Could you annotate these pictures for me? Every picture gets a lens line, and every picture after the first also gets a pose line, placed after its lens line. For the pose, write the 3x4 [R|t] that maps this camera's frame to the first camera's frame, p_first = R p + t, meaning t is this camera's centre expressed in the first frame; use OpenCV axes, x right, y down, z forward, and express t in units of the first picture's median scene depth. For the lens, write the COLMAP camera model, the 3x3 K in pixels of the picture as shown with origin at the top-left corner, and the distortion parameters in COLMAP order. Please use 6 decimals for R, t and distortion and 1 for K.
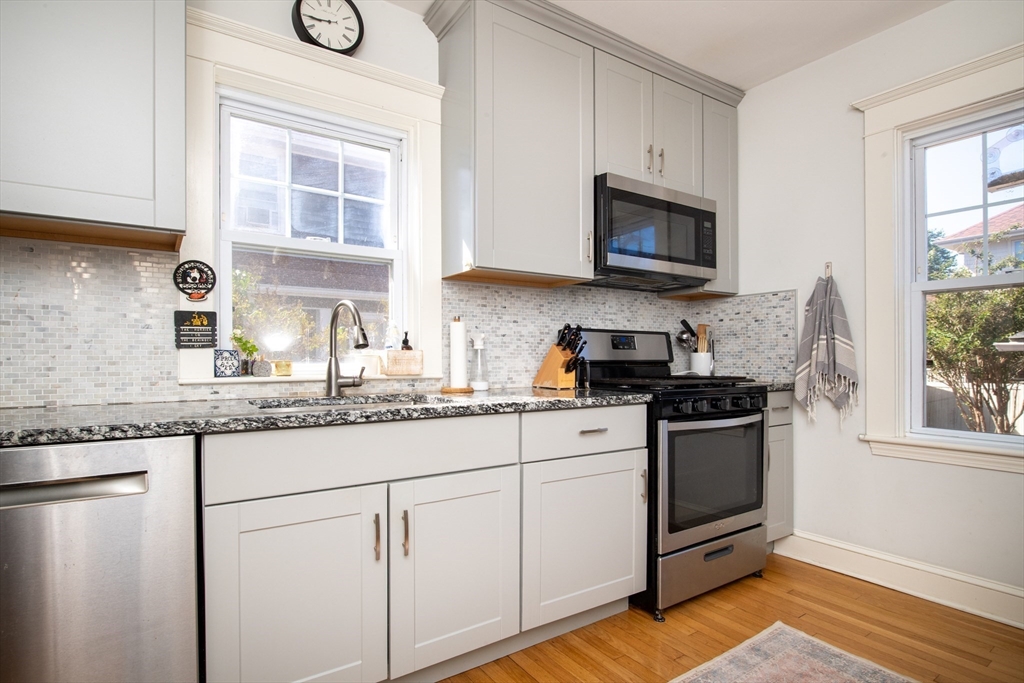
lens RADIAL K [[523.1, 0, 491.8], [0, 523.1, 359.2], [0, 0, 1]] dist [-0.020680, 0.000323]
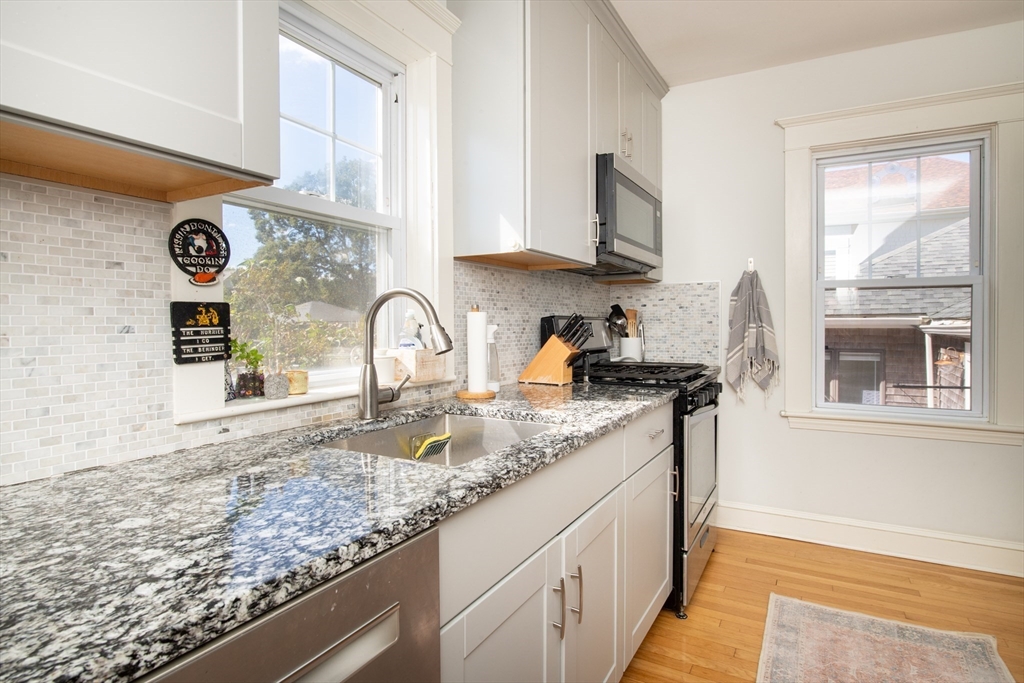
lens RADIAL K [[560.8, 0, 503.2], [0, 560.8, 328.3], [0, 0, 1]] dist [-0.014863, -0.003368]
pose [[0.891877, -0.004290, 0.452258, -0.477033], [0.002336, 0.999985, 0.004879, -0.055346], [-0.452273, -0.003295, 0.891874, 0.217527]]
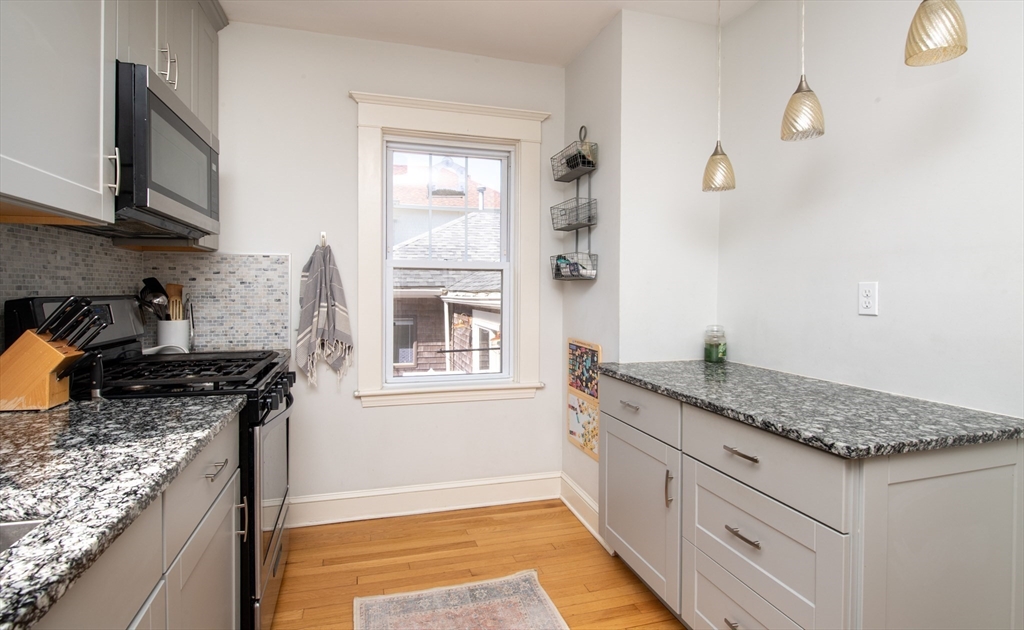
lens RADIAL K [[515.8, 0, 518.1], [0, 515.8, 295.9], [0, 0, 1]] dist [-0.010221, -0.001459]
pose [[0.282225, -0.006795, 0.959324, -0.306690], [-0.002338, 0.999967, 0.007771, -0.086584], [-0.959345, -0.004436, 0.282200, 0.424148]]
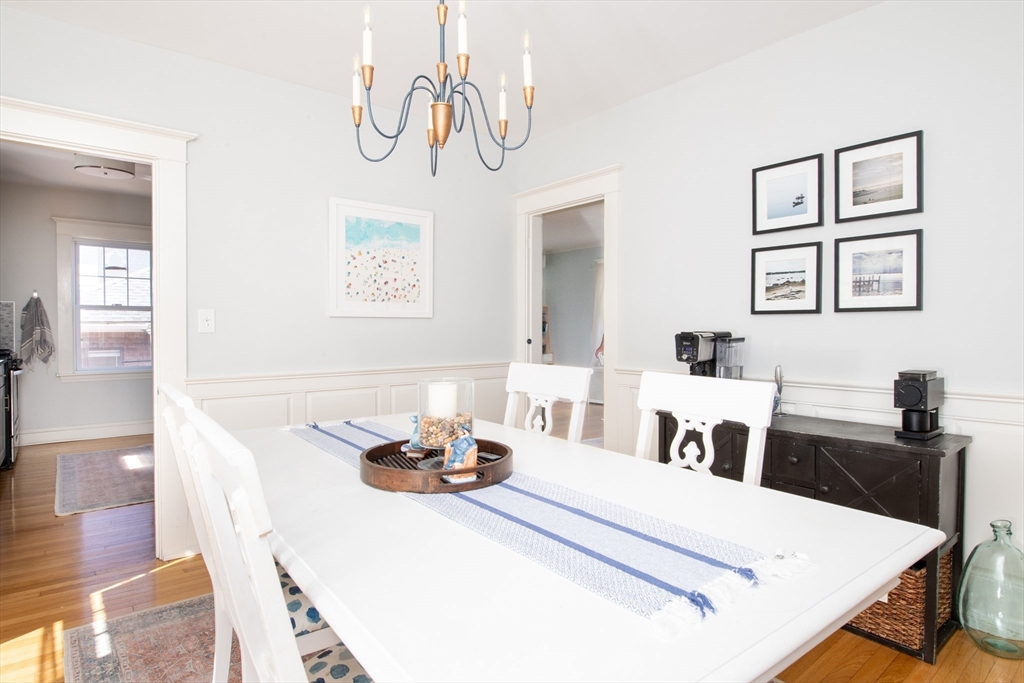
lens RADIAL K [[560.8, 0, 506.0], [0, 560.8, 344.6], [0, 0, 1]] dist [-0.014863, -0.003368]
pose [[-0.076802, -0.026672, 0.996690, -2.051660], [0.003547, 0.999628, 0.027024, -0.038569], [-0.997040, 0.005610, -0.076679, -0.801528]]
